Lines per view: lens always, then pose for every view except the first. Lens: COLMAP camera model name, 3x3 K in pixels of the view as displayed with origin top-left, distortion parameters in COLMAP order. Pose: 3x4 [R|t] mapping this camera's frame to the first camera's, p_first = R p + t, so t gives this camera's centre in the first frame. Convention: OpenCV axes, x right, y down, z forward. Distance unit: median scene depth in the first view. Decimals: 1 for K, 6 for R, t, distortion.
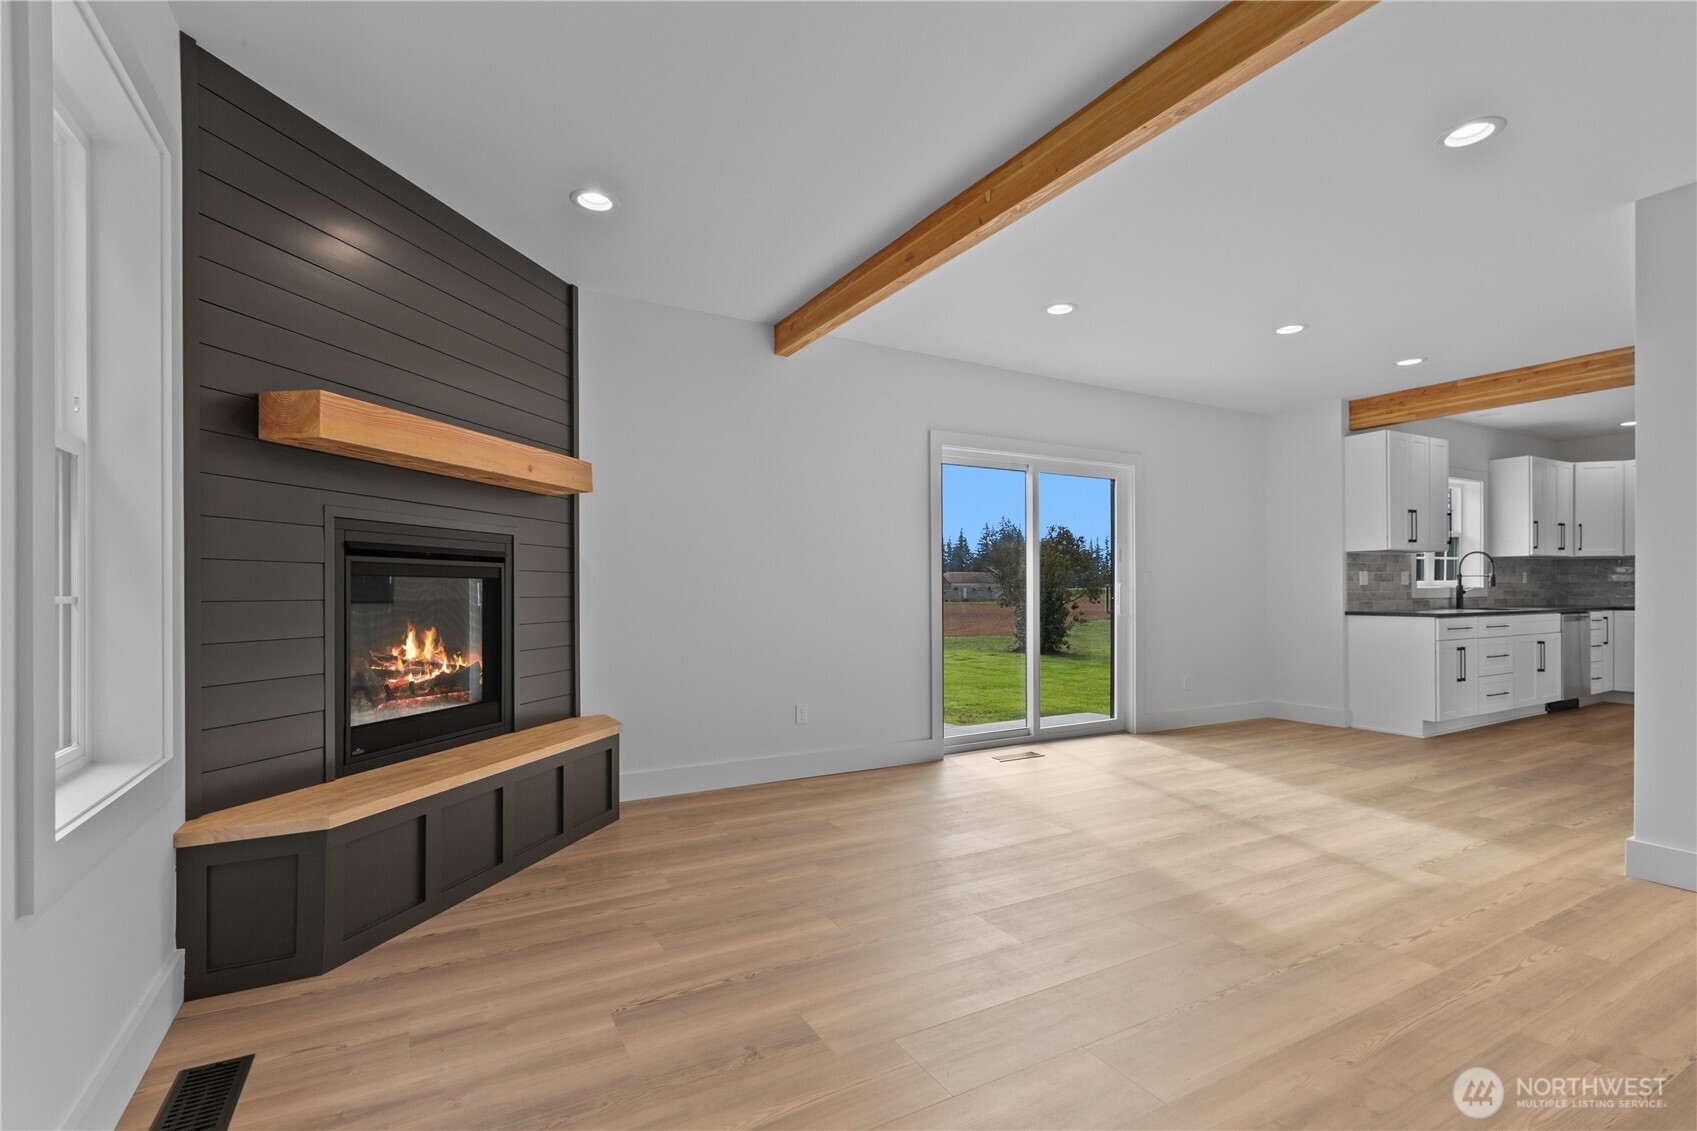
lens RADIAL K [[767.3, 0, 846.4], [0, 767.3, 589.1], [0, 0, 1]] dist [0.004346, -0.001810]
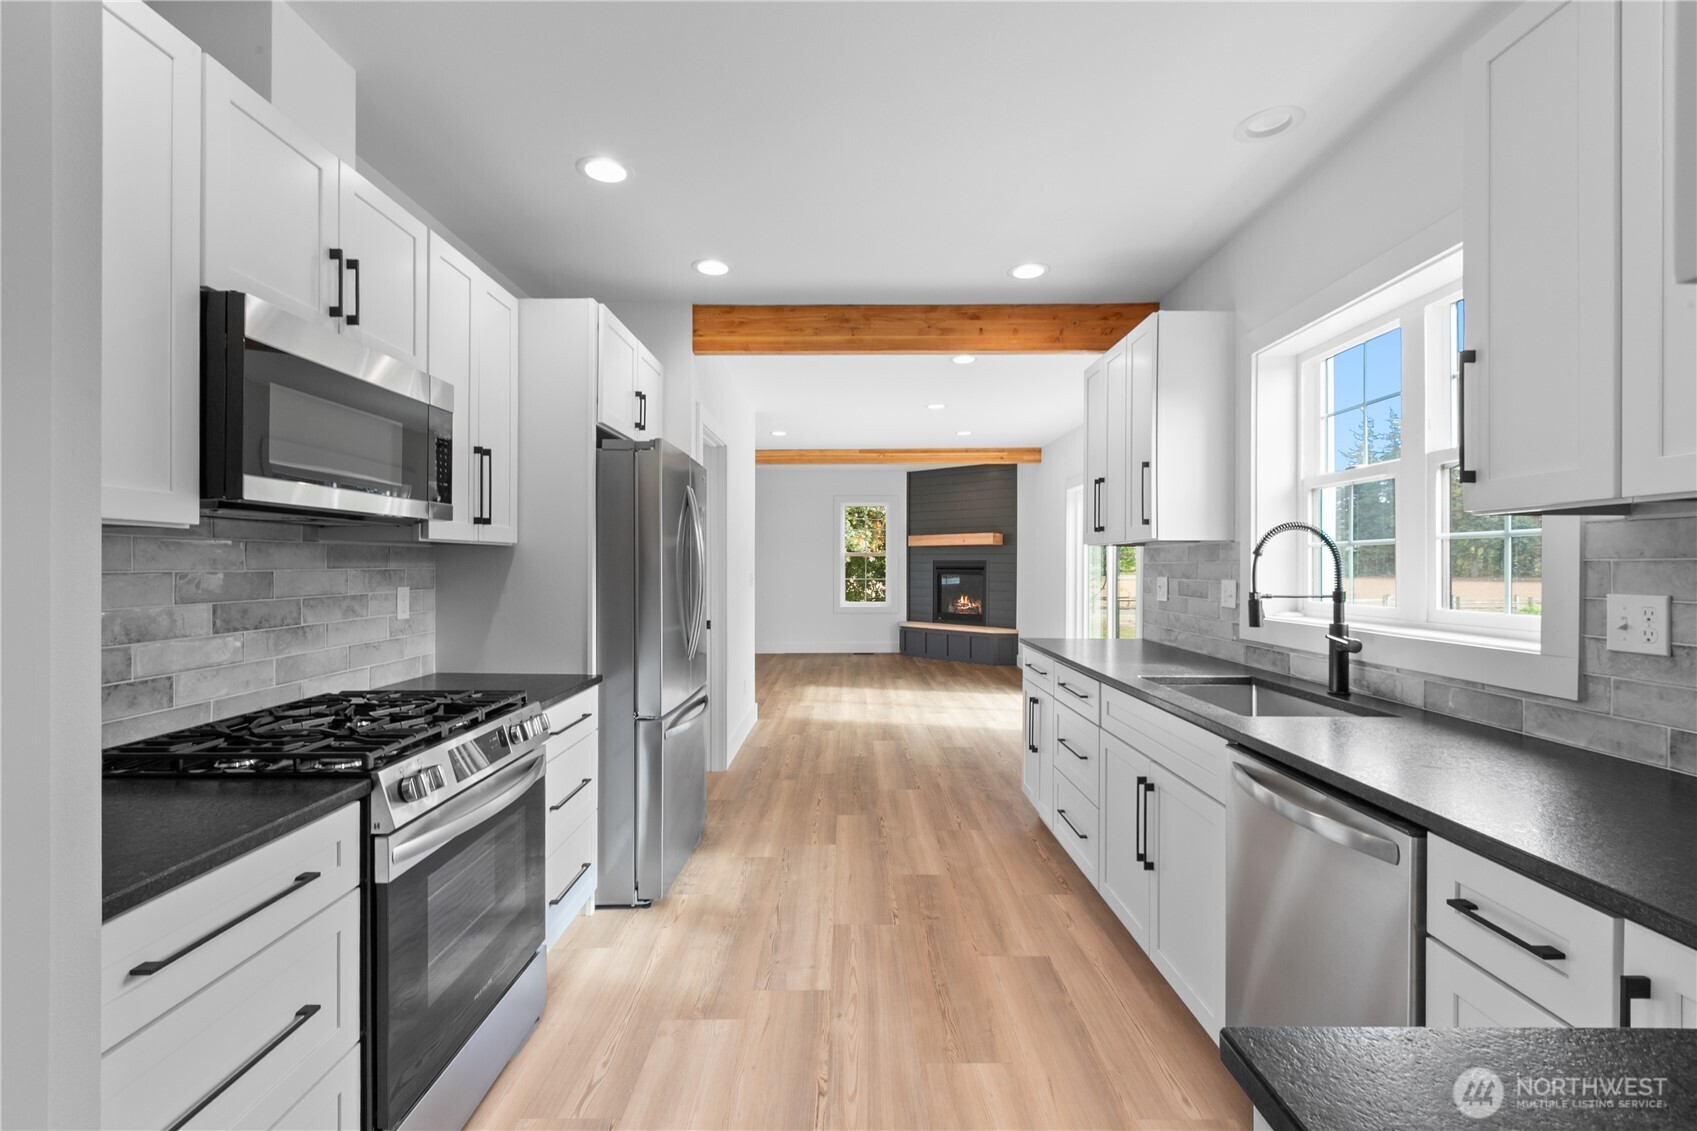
lens RADIAL K [[767.3, 0, 842.1], [0, 767.3, 561.5], [0, 0, 1]] dist [0.004346, -0.001810]
pose [[-0.495012, -0.002405, -0.868883, 1.368766], [-0.003058, 0.999995, -0.001026, -0.035440], [0.868881, 0.002149, -0.495017, 1.123135]]
